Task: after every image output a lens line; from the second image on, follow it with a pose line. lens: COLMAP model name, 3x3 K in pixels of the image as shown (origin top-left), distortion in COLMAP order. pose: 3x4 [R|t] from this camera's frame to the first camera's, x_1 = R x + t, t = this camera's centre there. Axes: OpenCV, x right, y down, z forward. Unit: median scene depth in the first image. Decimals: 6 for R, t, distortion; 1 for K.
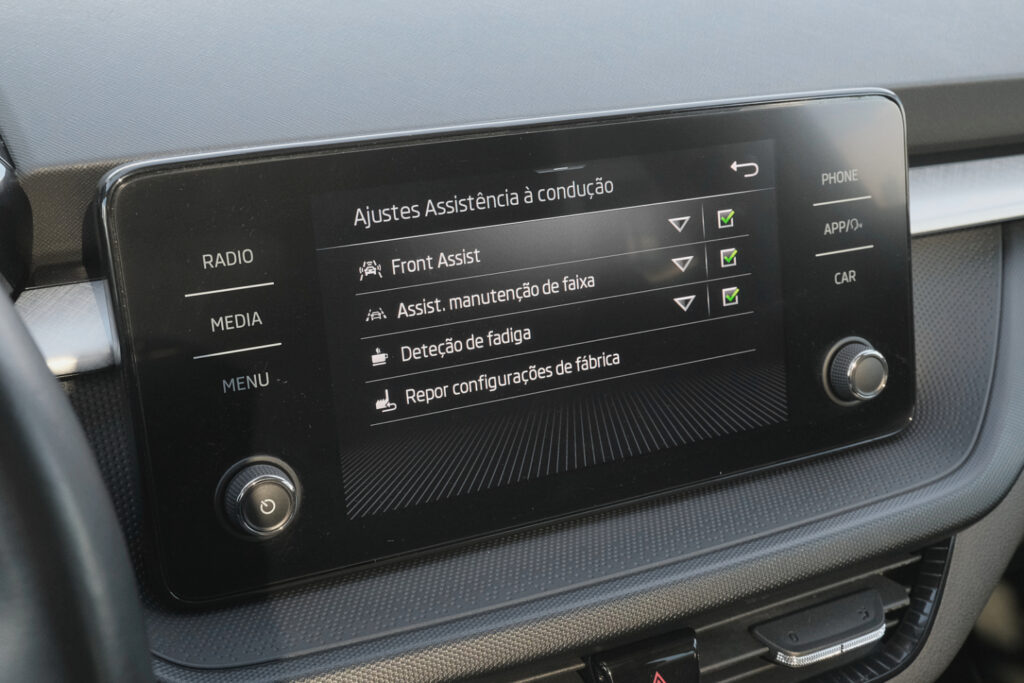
lens RADIAL K [[1286.1, 0, 506.0], [0, 1286.1, 336.7], [0, 0, 1]] dist [-0.014637, 0.000000]
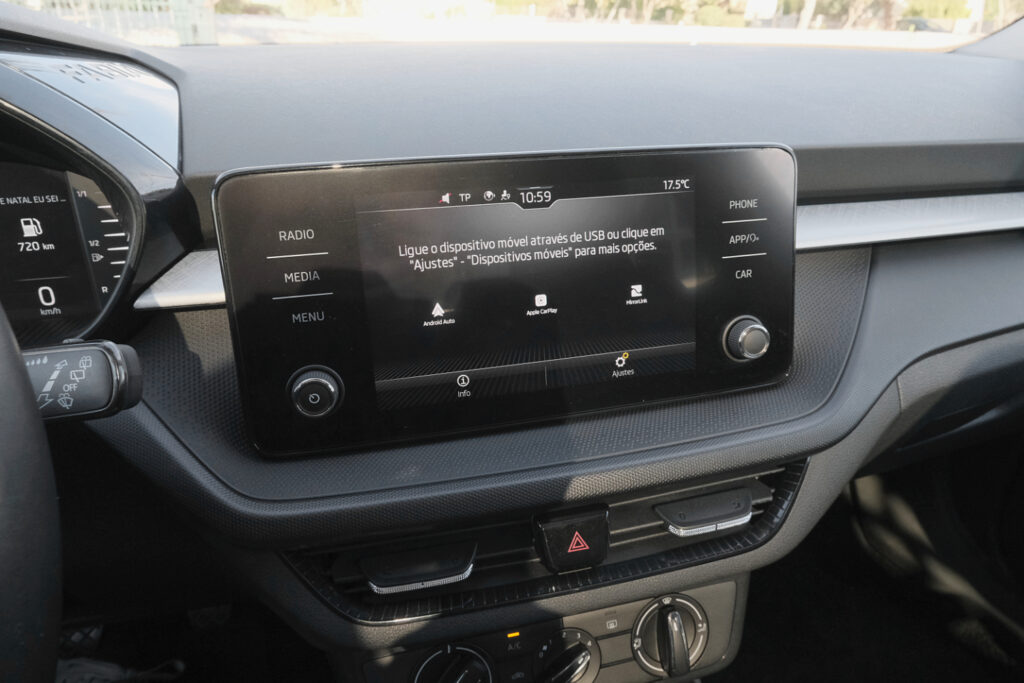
lens RADIAL K [[655.2, 0, 518.4], [0, 655.2, 333.7], [0, 0, 1]] dist [-0.016921, 0.009112]
pose [[0.982023, 0.068154, -0.176027, 0.149934], [-0.061679, 0.997212, 0.042006, 0.005779], [0.178399, -0.030393, 0.983489, 0.226009]]
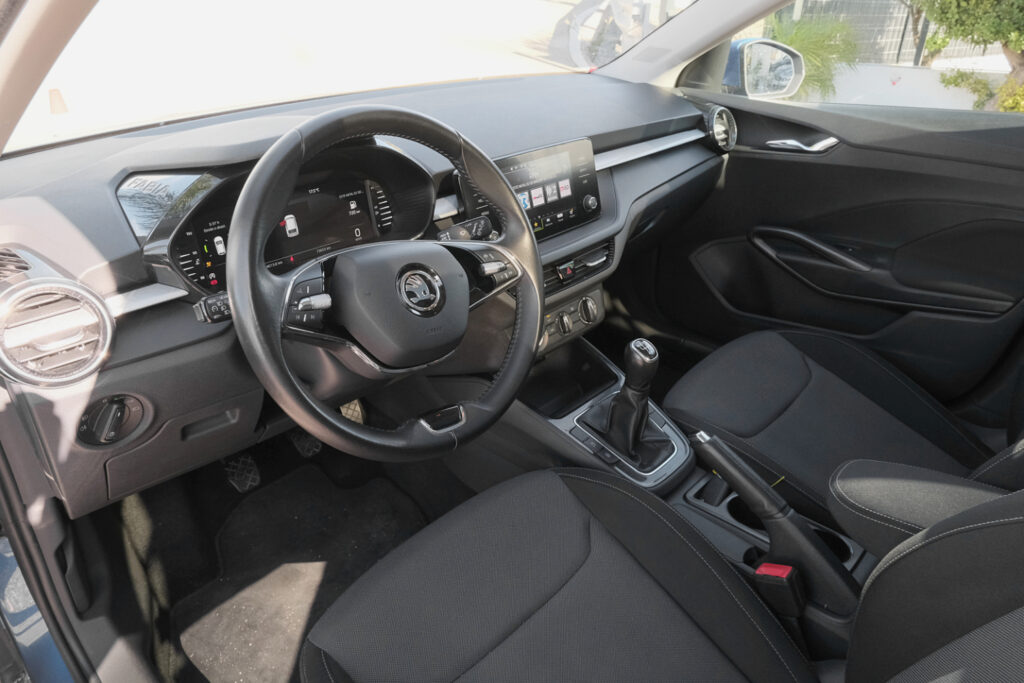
lens RADIAL K [[655.2, 0, 510.5], [0, 655.2, 344.6], [0, 0, 1]] dist [-0.016921, 0.009112]
pose [[0.937281, -0.189508, 0.292561, -0.743188], [0.158019, 0.979108, 0.127974, 0.175195], [-0.310701, -0.073717, 0.947645, -1.096393]]
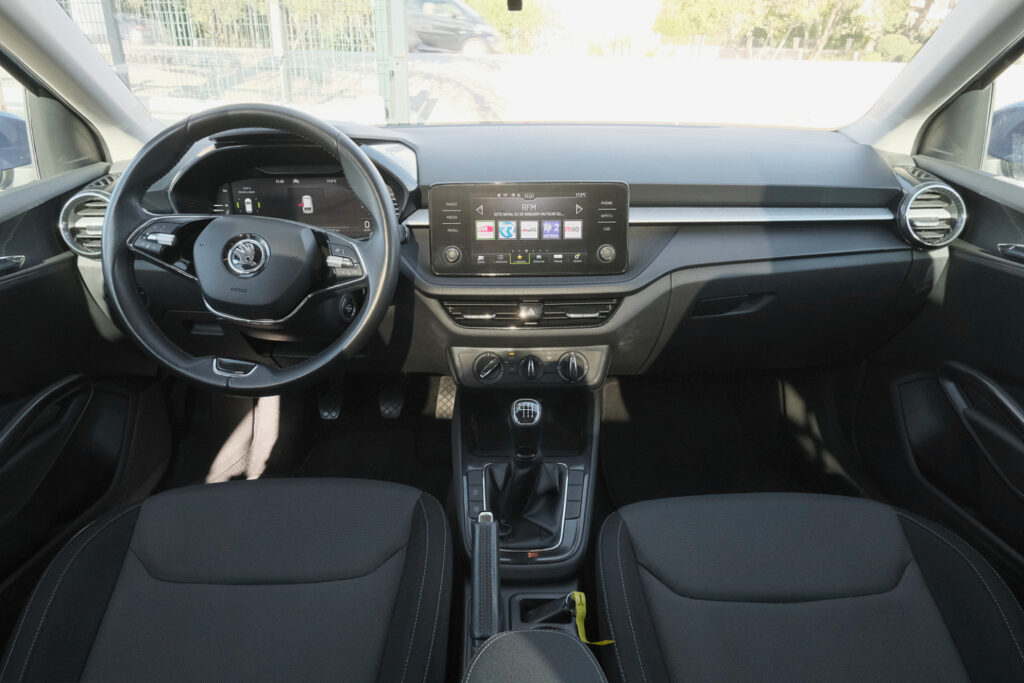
lens RADIAL K [[655.2, 0, 516.3], [0, 655.2, 347.2], [0, 0, 1]] dist [-0.016921, 0.009112]
pose [[0.909998, 0.153800, -0.385032, 0.852839], [-0.146655, 0.988020, 0.048053, 0.261478], [0.387810, 0.012739, 0.921652, -0.976779]]
